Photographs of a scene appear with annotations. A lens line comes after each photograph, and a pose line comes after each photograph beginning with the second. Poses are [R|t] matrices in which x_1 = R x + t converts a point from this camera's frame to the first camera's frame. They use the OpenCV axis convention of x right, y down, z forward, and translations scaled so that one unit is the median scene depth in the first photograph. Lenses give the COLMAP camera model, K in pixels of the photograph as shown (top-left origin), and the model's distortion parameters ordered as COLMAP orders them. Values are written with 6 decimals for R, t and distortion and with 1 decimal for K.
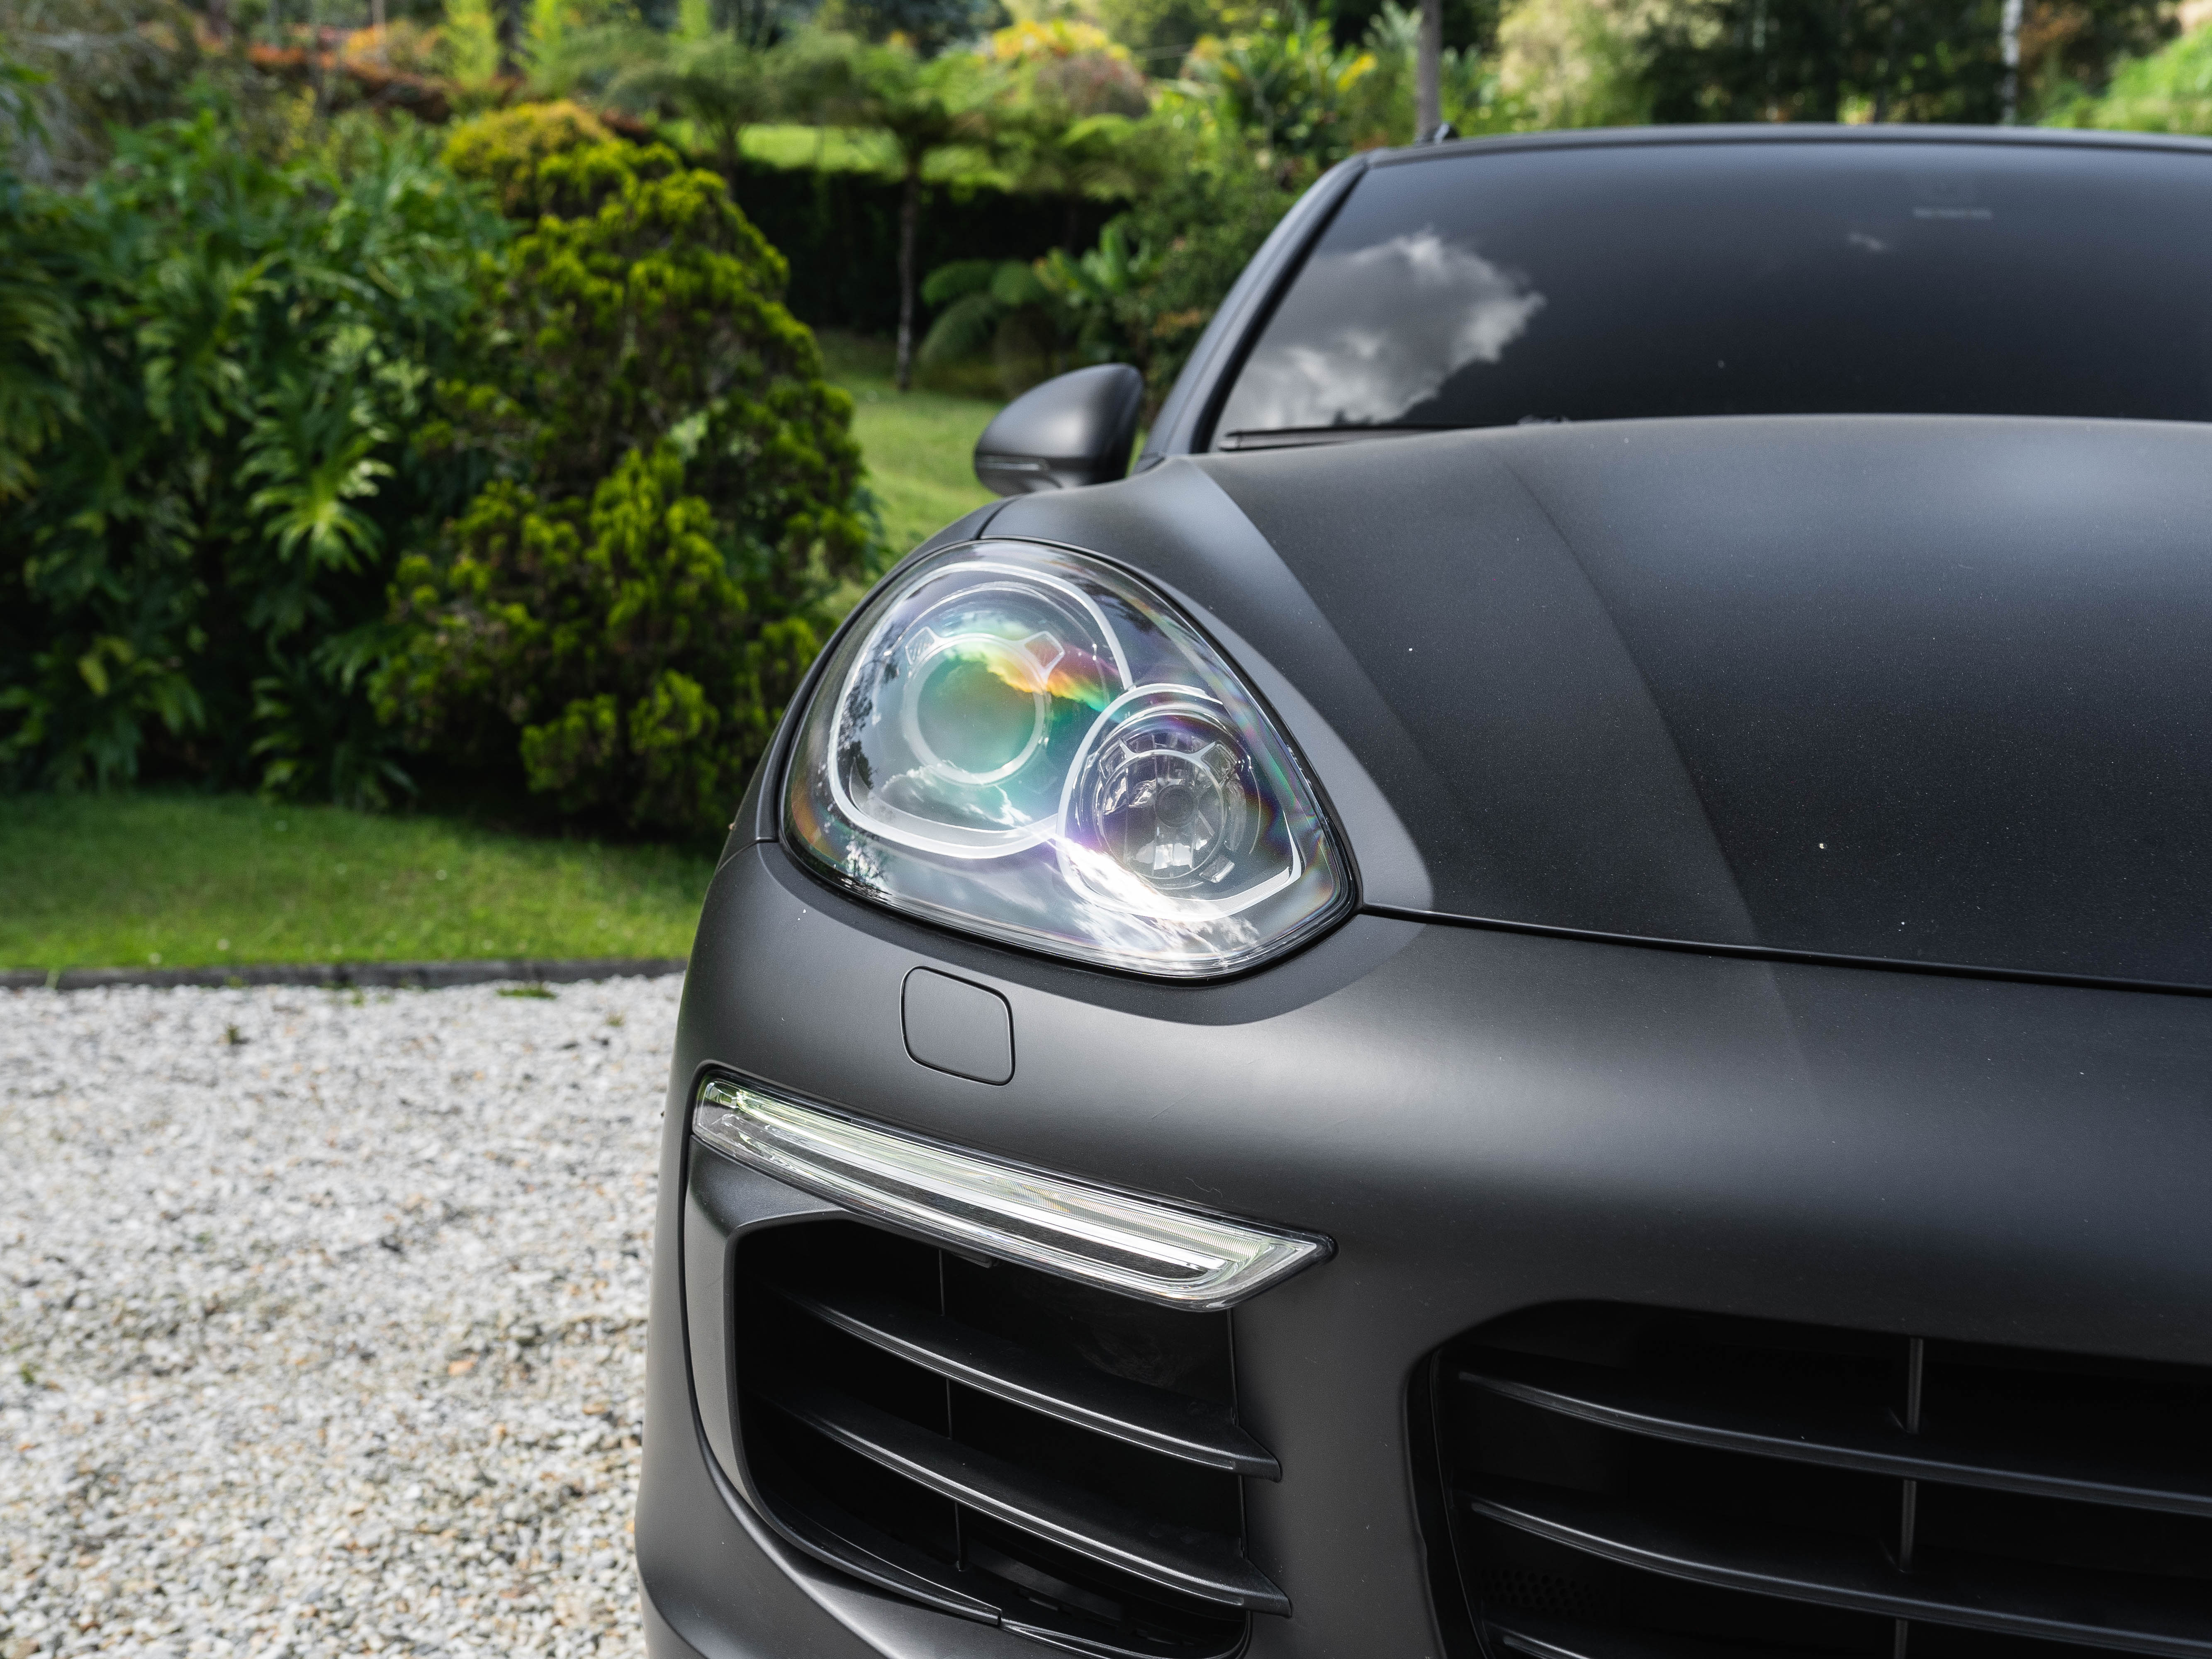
lens RADIAL K [[2395.1, 0, 1098.3], [0, 2395.1, 834.7], [0, 0, 1]] dist [0.008504, 0.000000]
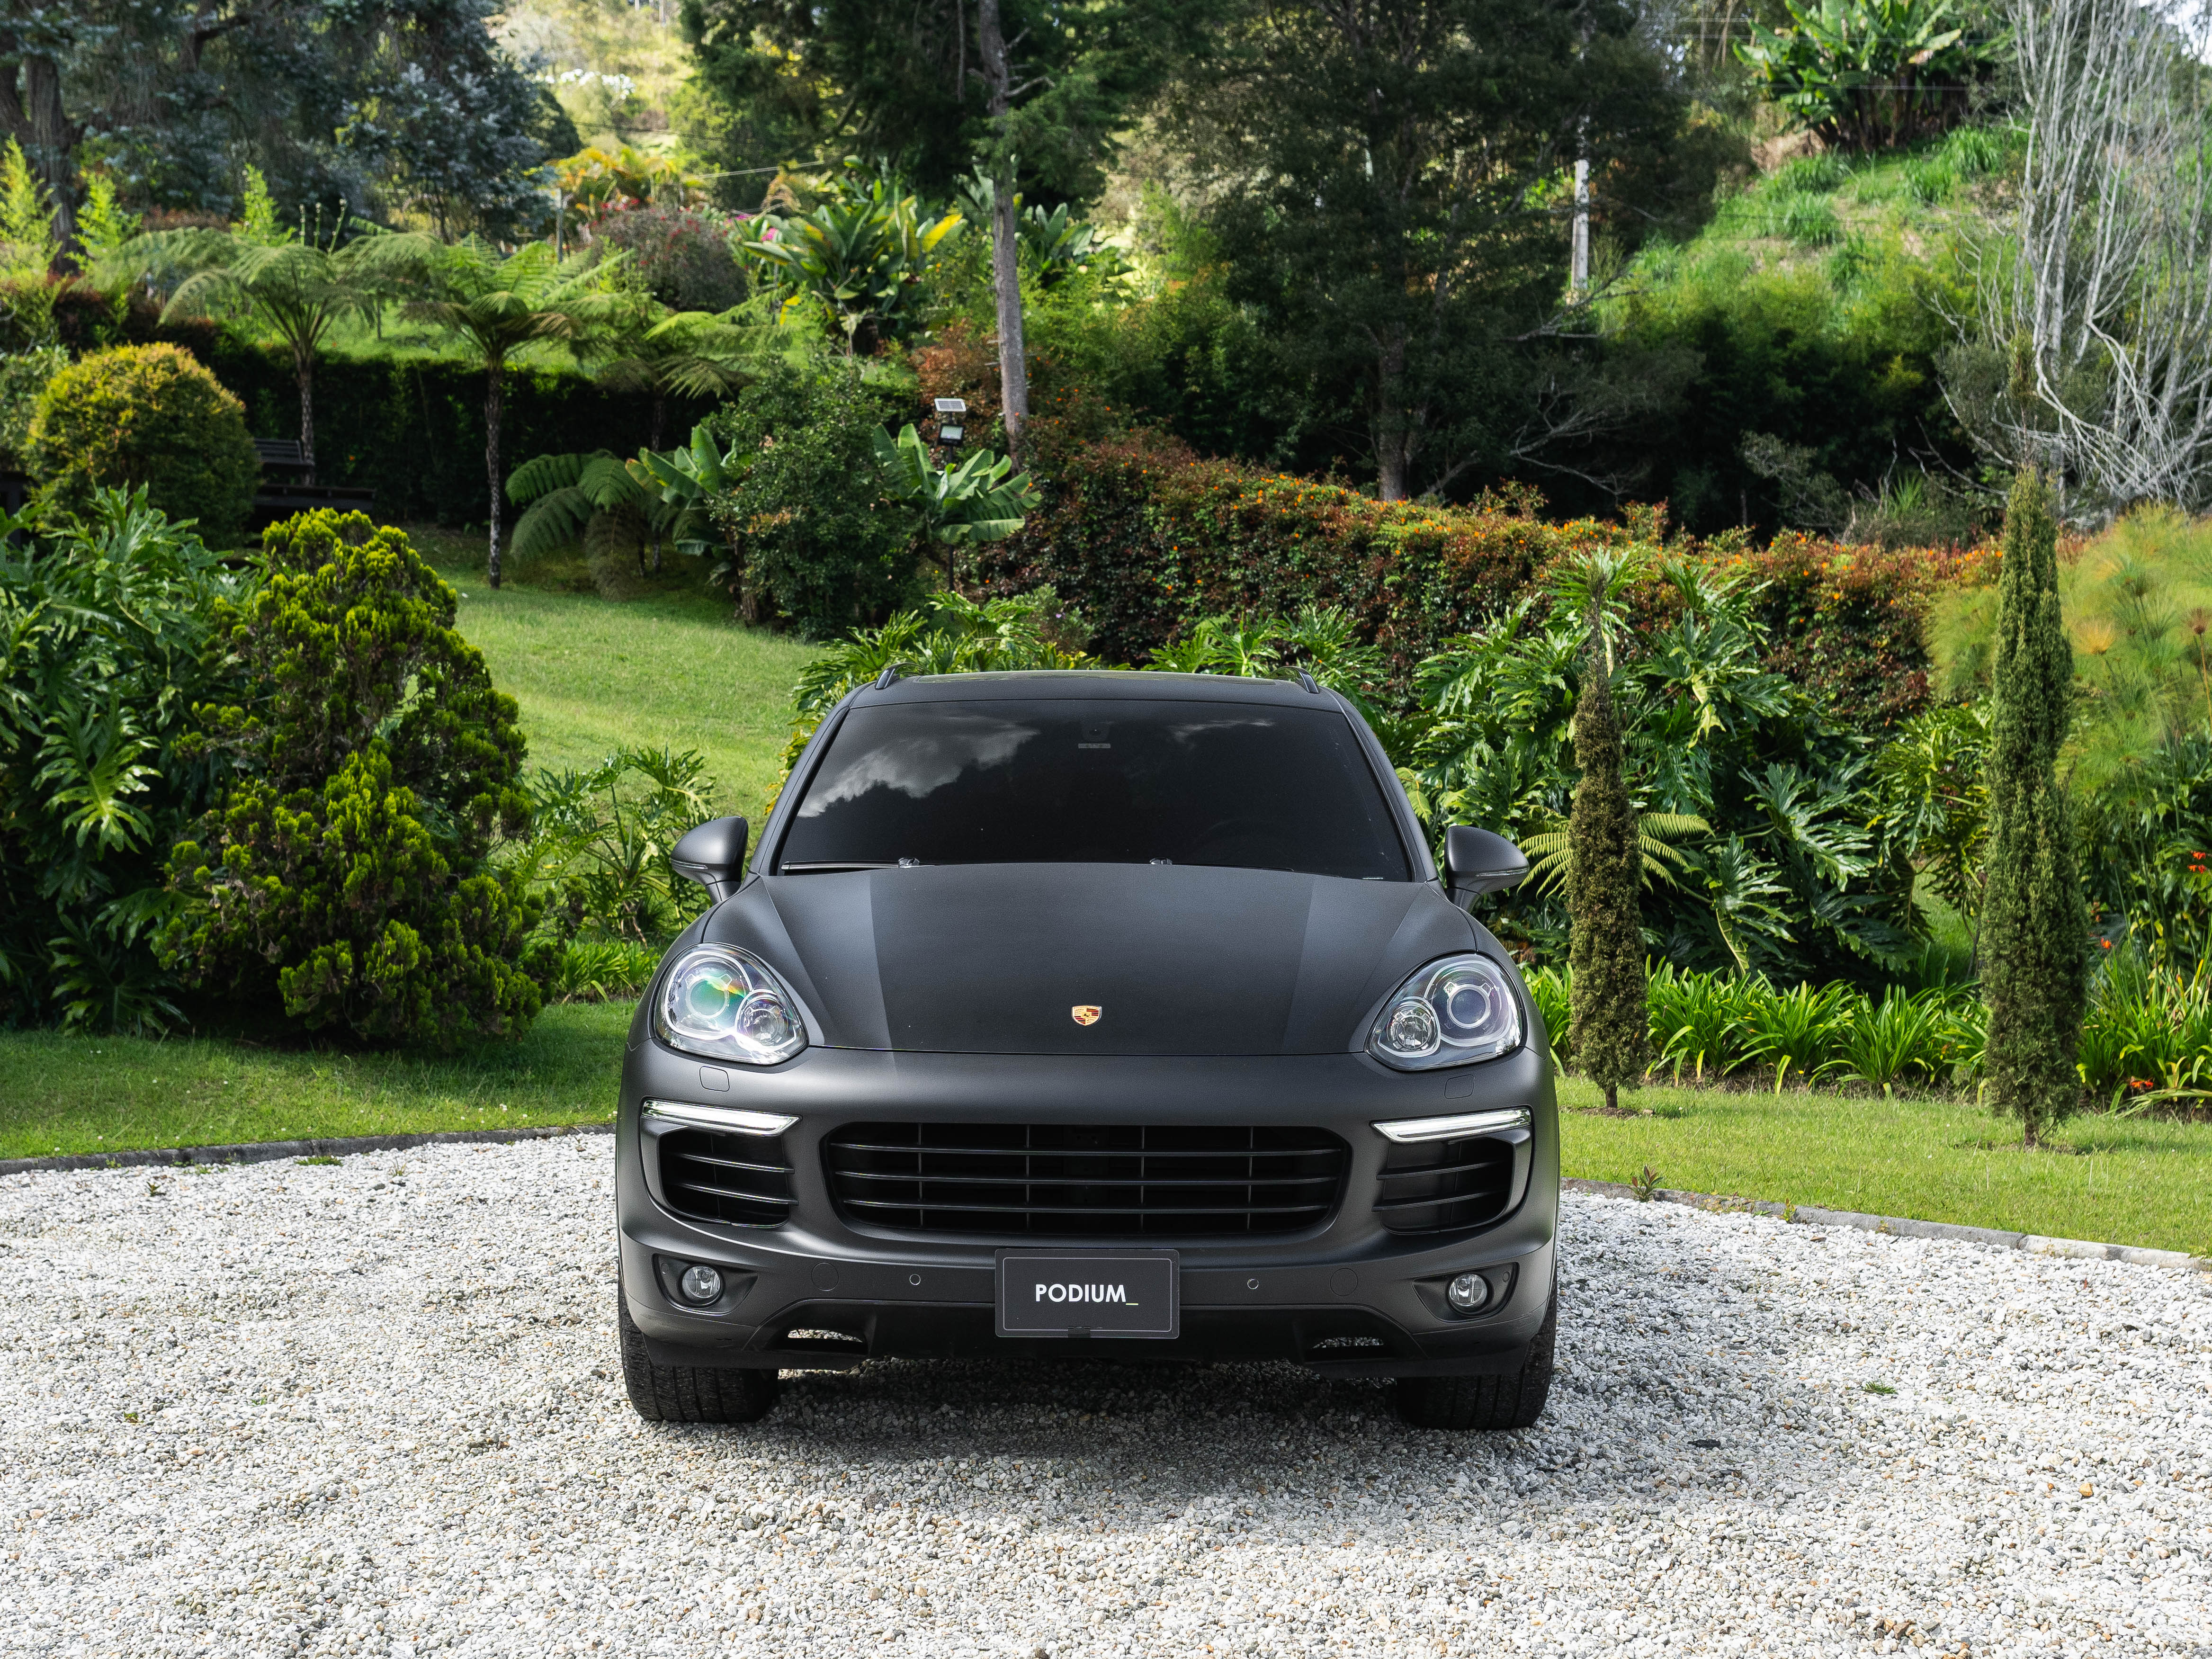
lens RADIAL K [[2736.8, 0, 1102.1], [0, 2736.8, 953.0], [0, 0, 1]] dist [0.006602, 0.000000]
pose [[0.988577, -0.046999, 0.143204, -0.008883], [0.050136, 0.998573, -0.018372, -0.002464], [-0.142136, 0.025342, 0.989523, -0.532000]]
